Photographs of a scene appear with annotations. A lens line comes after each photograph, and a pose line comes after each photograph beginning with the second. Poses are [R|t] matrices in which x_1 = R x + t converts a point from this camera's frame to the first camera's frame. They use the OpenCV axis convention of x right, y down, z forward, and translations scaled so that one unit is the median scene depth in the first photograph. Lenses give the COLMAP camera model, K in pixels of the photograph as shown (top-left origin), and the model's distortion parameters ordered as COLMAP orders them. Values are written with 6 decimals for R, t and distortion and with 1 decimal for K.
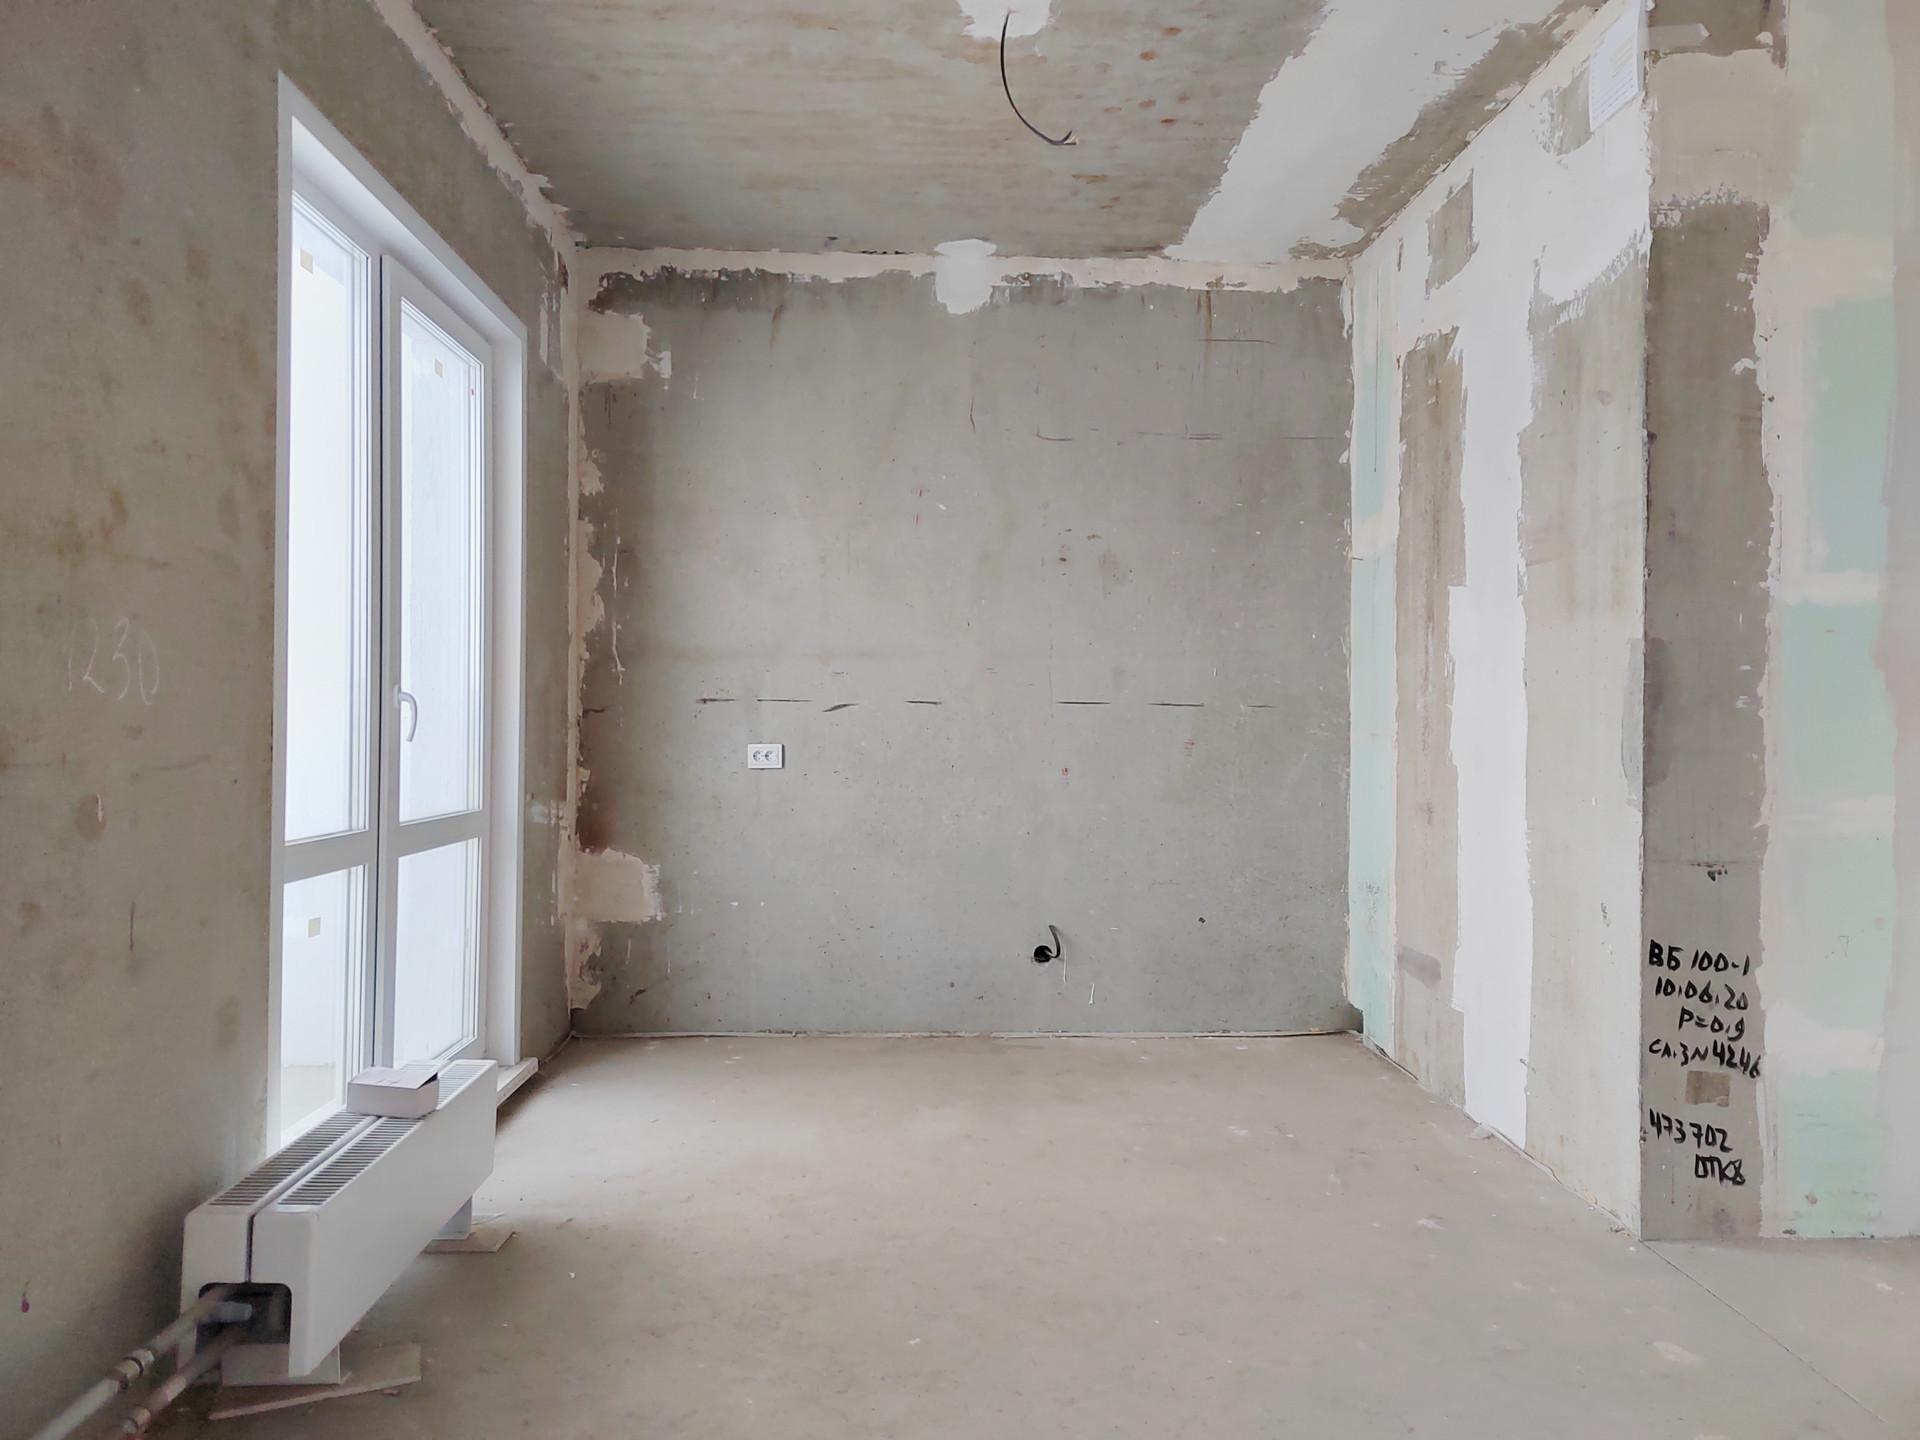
lens RADIAL K [[1303.9, 0, 960.0], [0, 1303.9, 720.0], [0, 0, 1]] dist [0.049403, -0.040237]
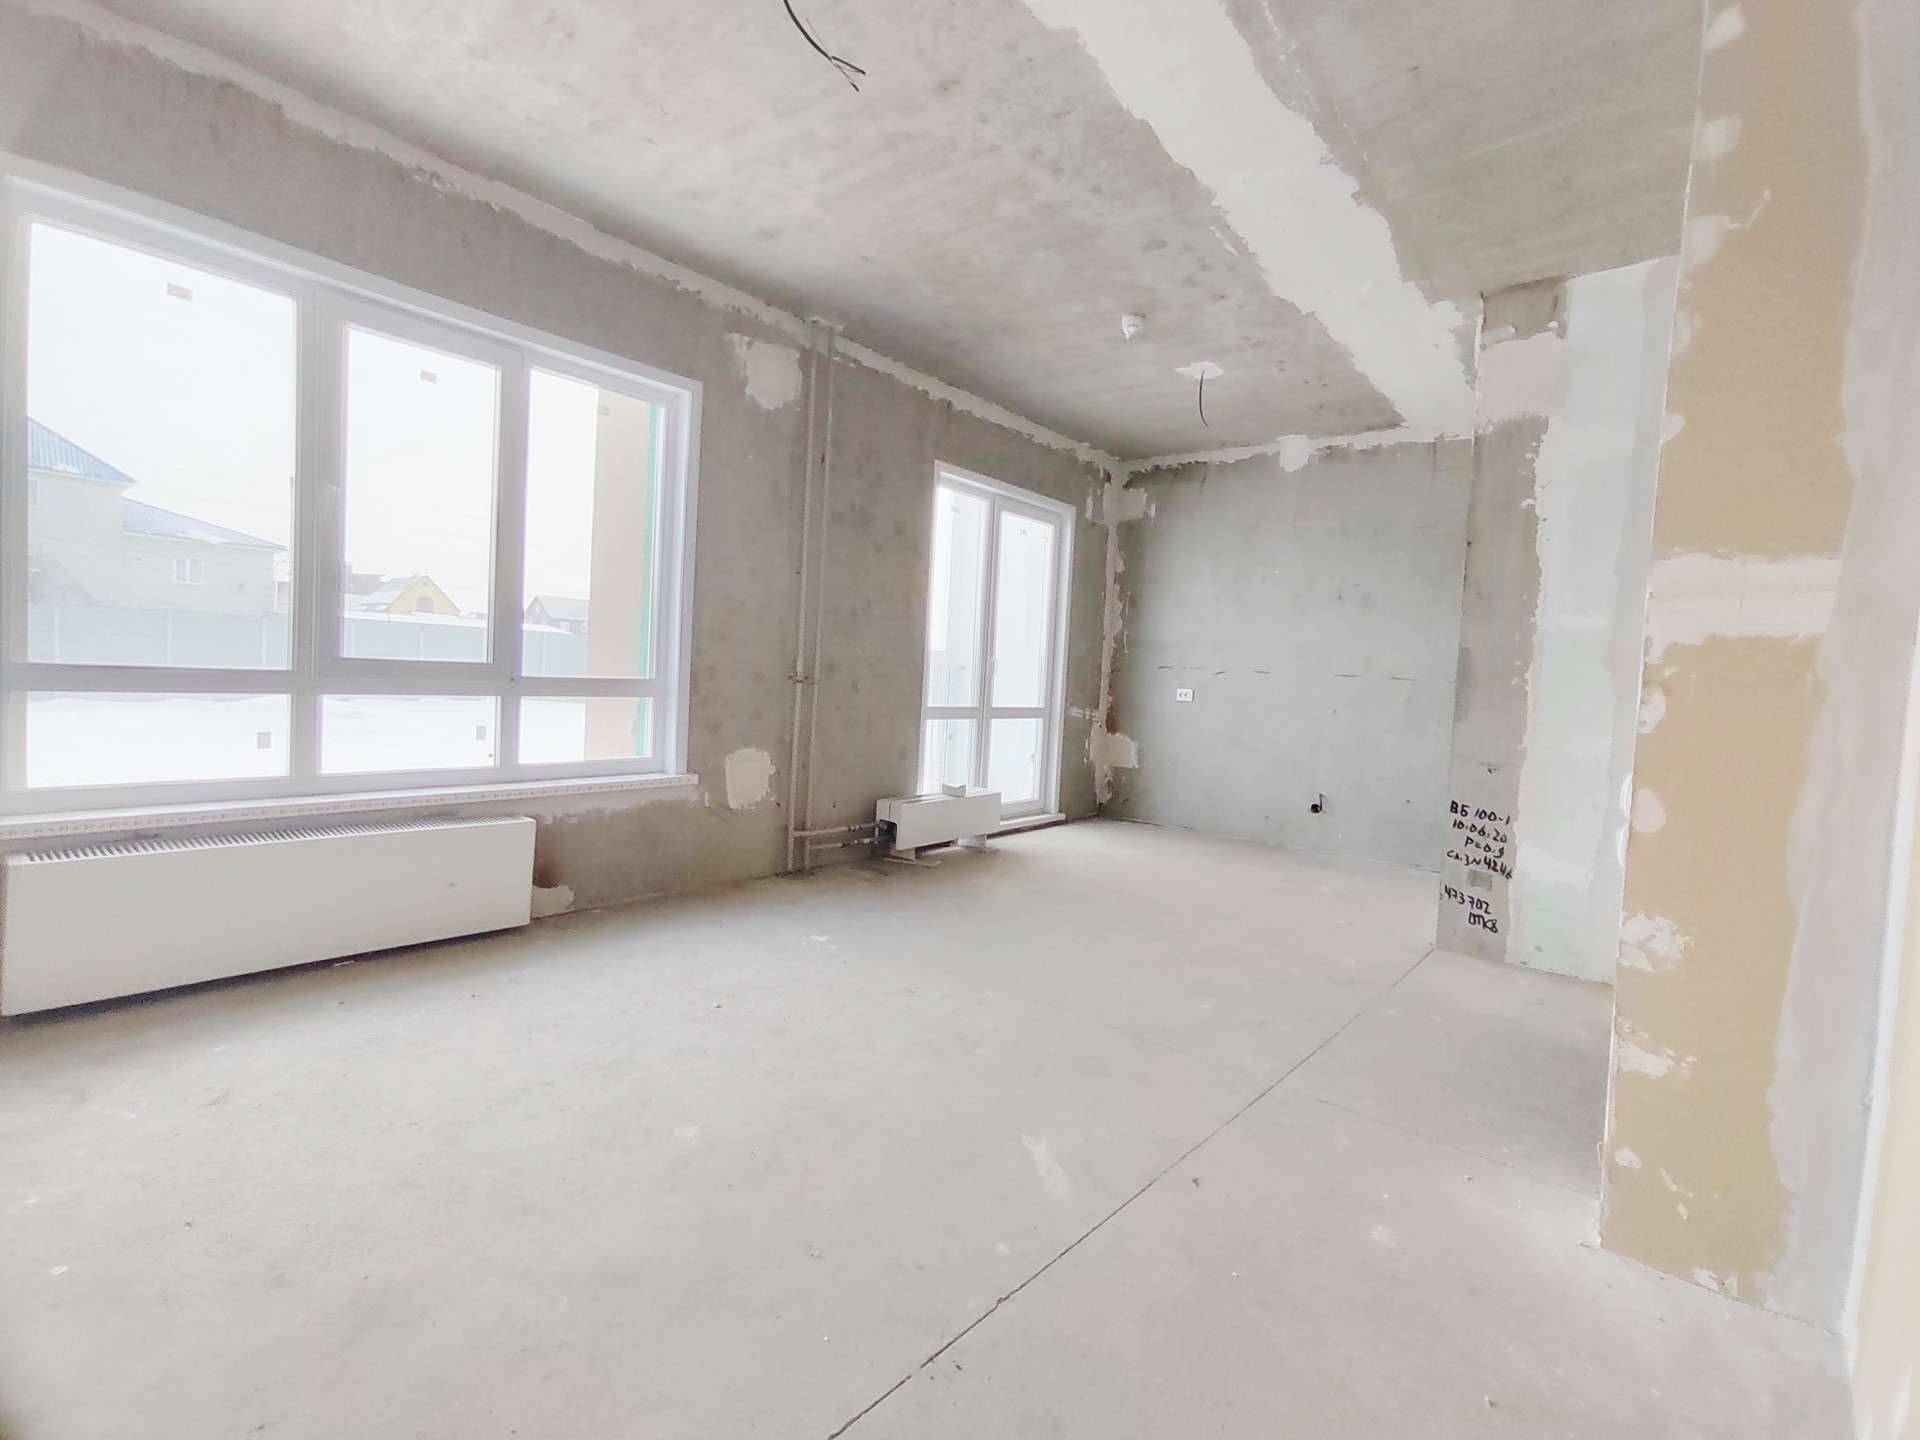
lens RADIAL K [[881.5, 0, 961.0], [0, 881.5, 700.5], [0, 0, 1]] dist [-0.047854, 0.049741]
pose [[0.749427, 0.058371, -0.659509, 0.821636], [-0.047549, 0.998279, 0.034322, 0.008556], [0.660378, 0.005637, 0.750912, -0.463179]]
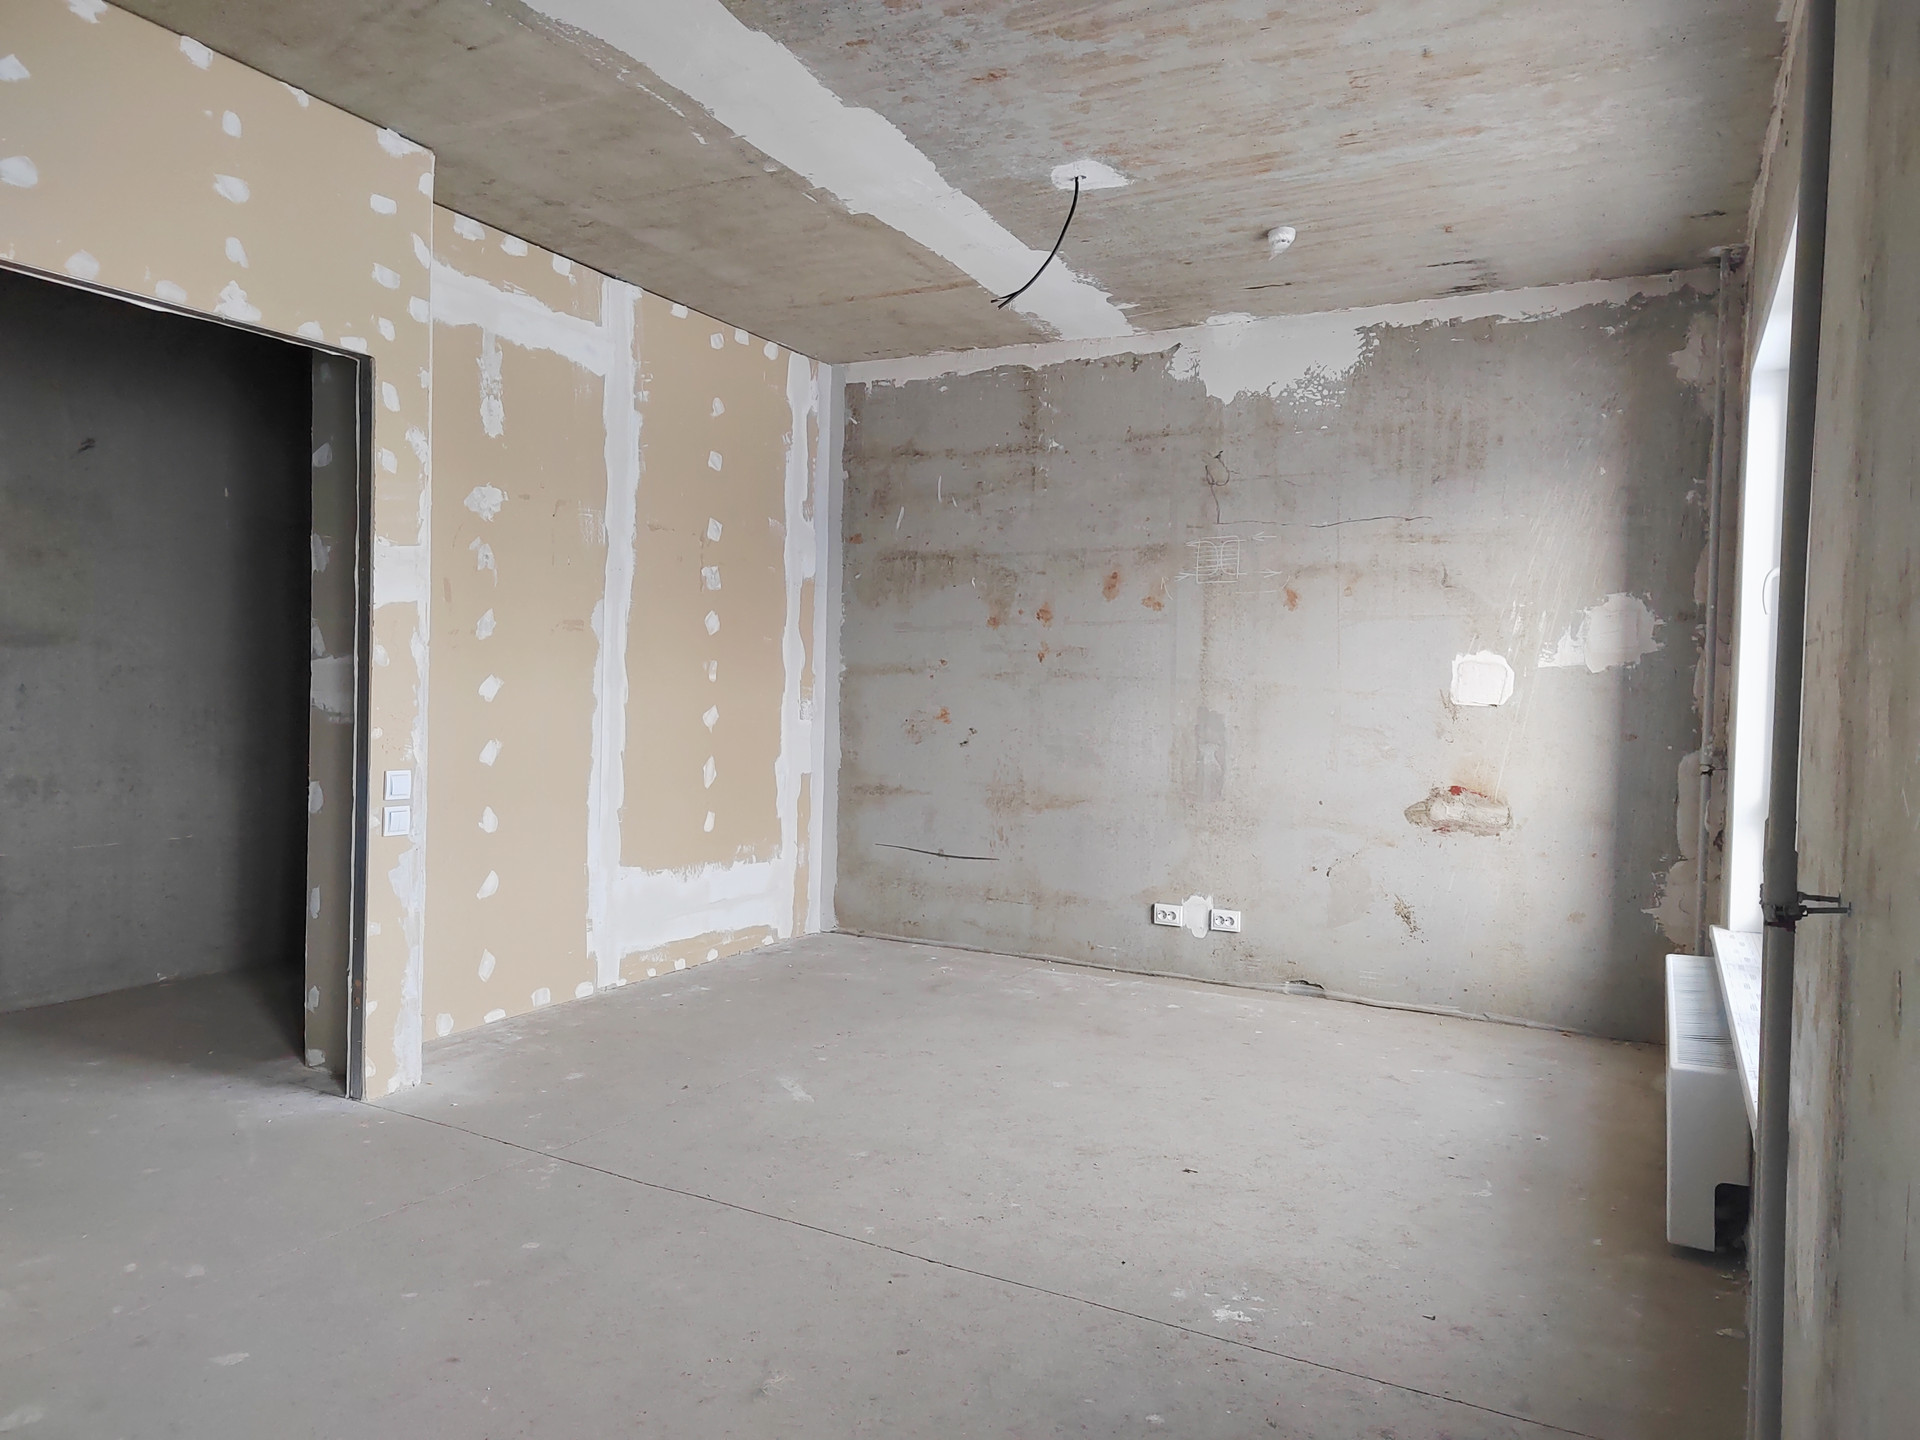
lens RADIAL K [[1303.9, 0, 960.0], [0, 1303.9, 720.0], [0, 0, 1]] dist [0.049403, -0.040237]
pose [[-0.865061, -0.043711, 0.499758, -0.392532], [-0.033045, 0.998998, 0.030177, -0.047573], [-0.500577, 0.009591, -0.865639, 1.214834]]
